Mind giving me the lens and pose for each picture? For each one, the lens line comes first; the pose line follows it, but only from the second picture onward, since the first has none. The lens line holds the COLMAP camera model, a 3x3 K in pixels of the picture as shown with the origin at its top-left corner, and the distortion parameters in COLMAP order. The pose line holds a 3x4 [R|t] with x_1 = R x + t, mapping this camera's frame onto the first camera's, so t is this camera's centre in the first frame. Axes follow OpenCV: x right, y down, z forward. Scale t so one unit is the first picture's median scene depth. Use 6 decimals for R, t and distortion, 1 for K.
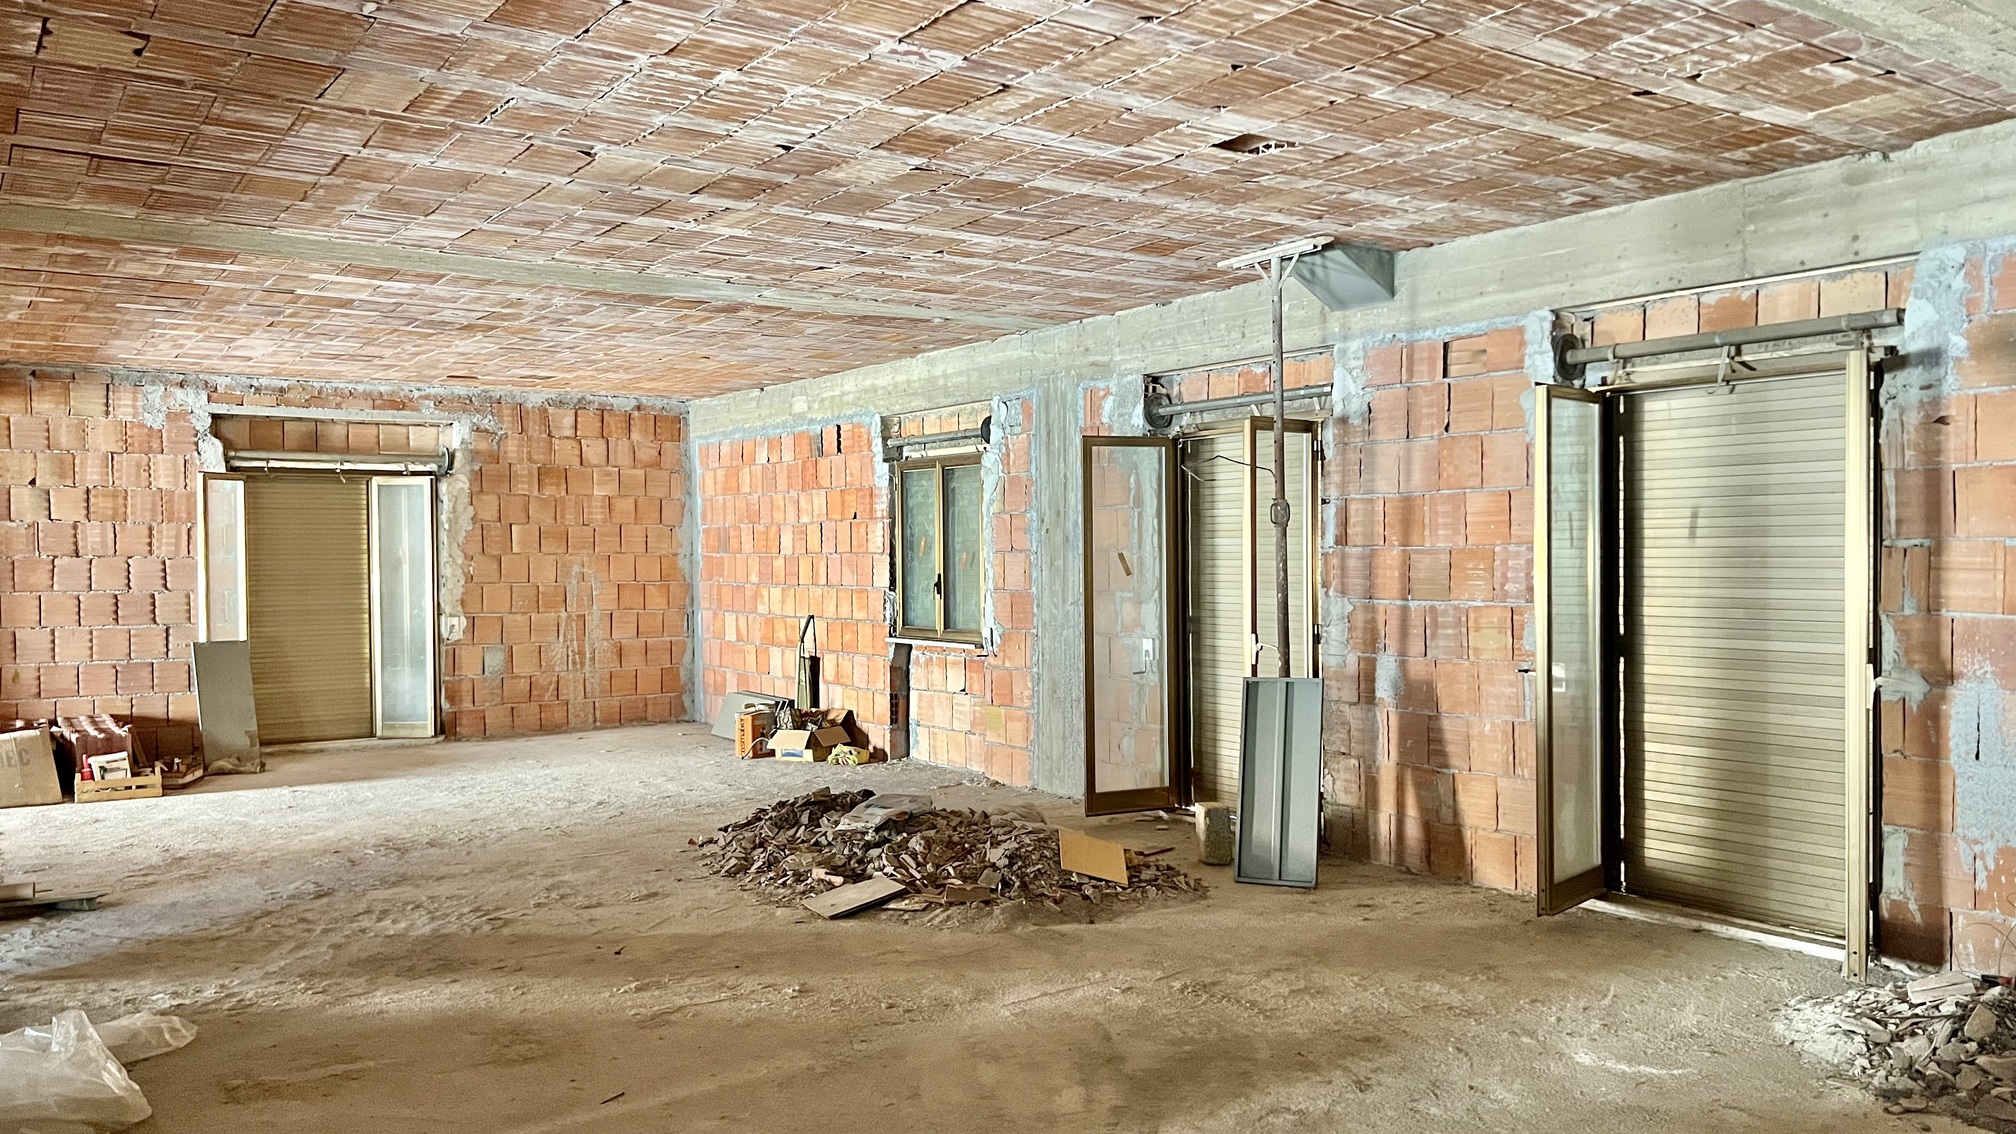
lens RADIAL K [[1508.7, 0, 1008.0], [0, 1508.7, 567.0], [0, 0, 1]] dist [0.092846, -0.102711]
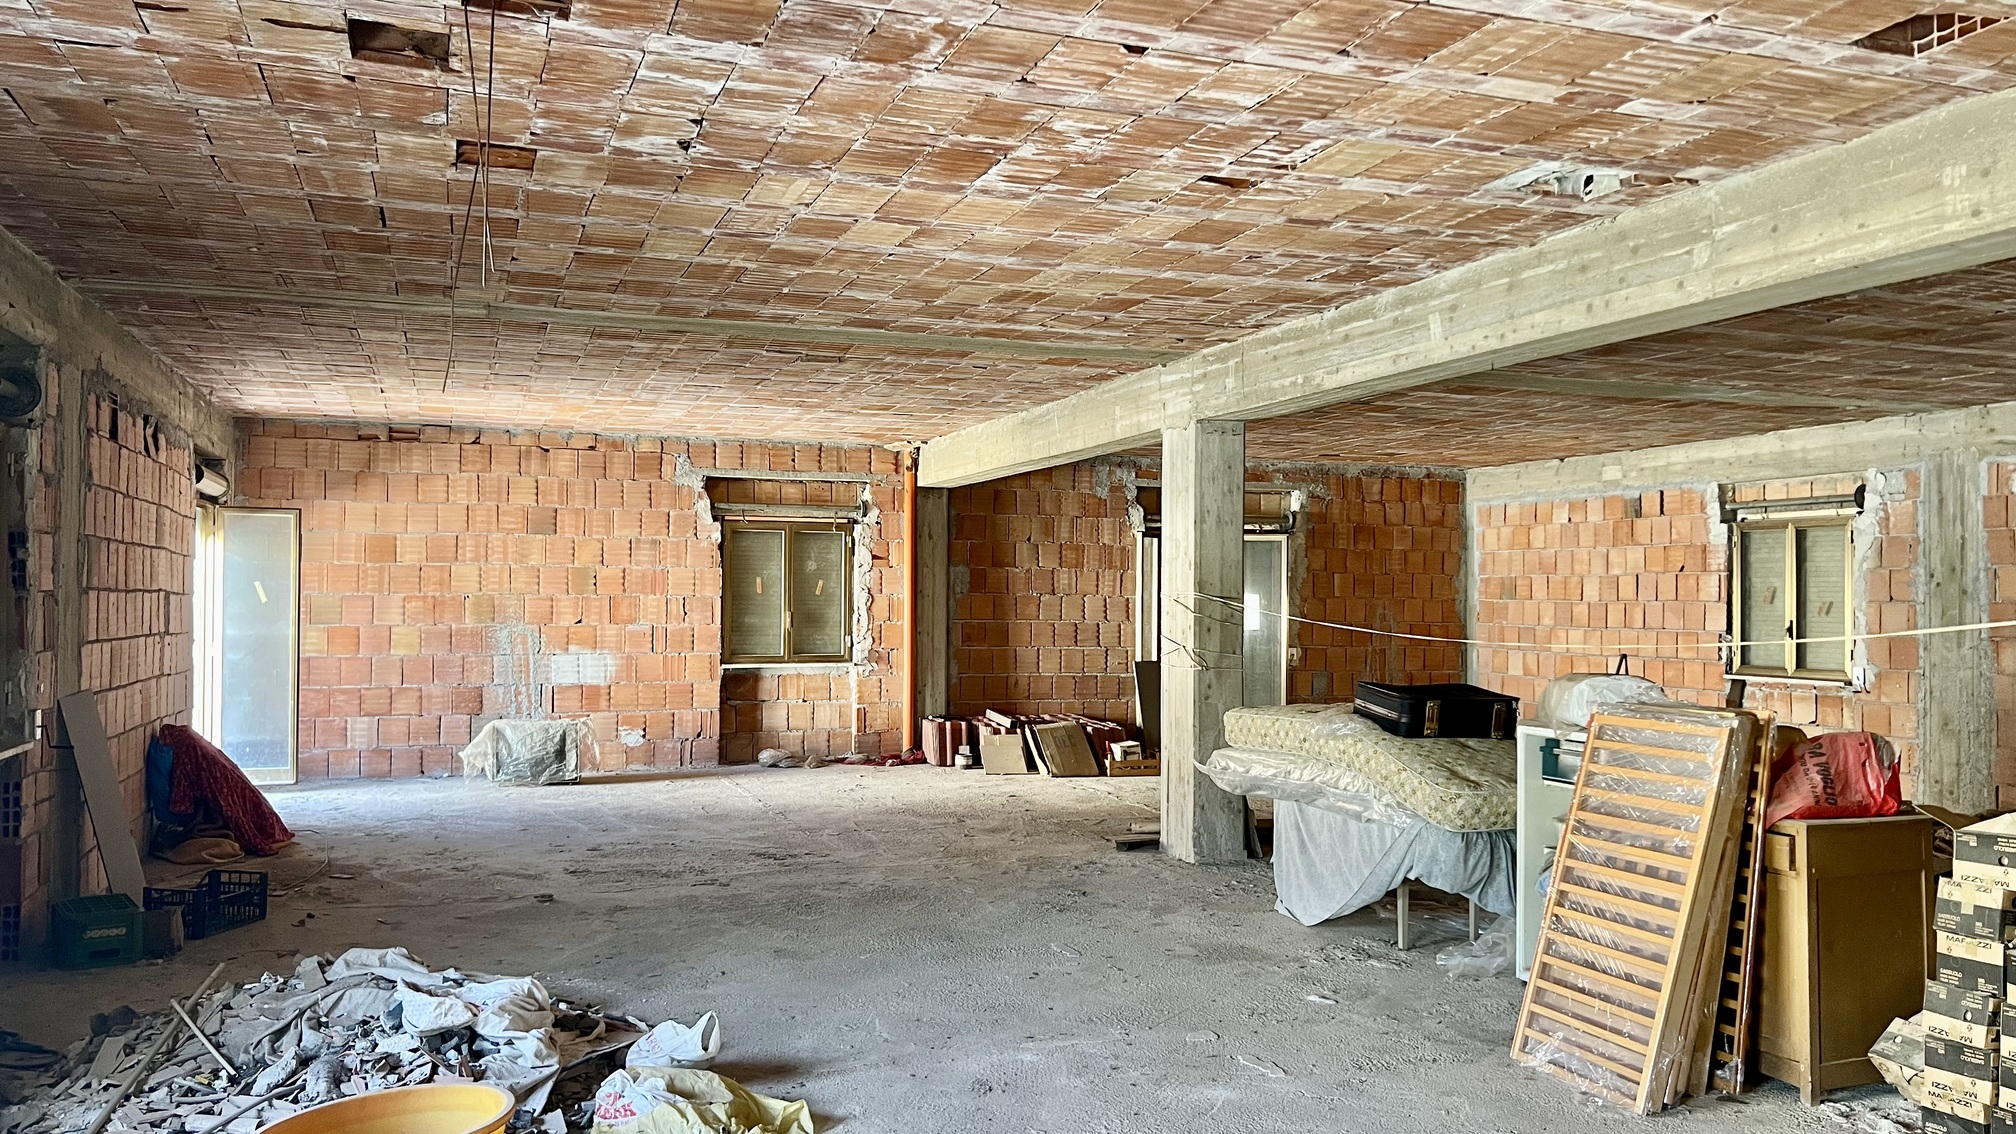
lens RADIAL K [[1508.7, 0, 1008.0], [0, 1508.7, 567.0], [0, 0, 1]] dist [0.092846, -0.102711]
pose [[0.965154, 0.009129, -0.261524, -0.296468], [-0.017142, 0.999450, -0.028373, 0.006897], [0.261121, 0.031867, 0.964780, -0.272531]]
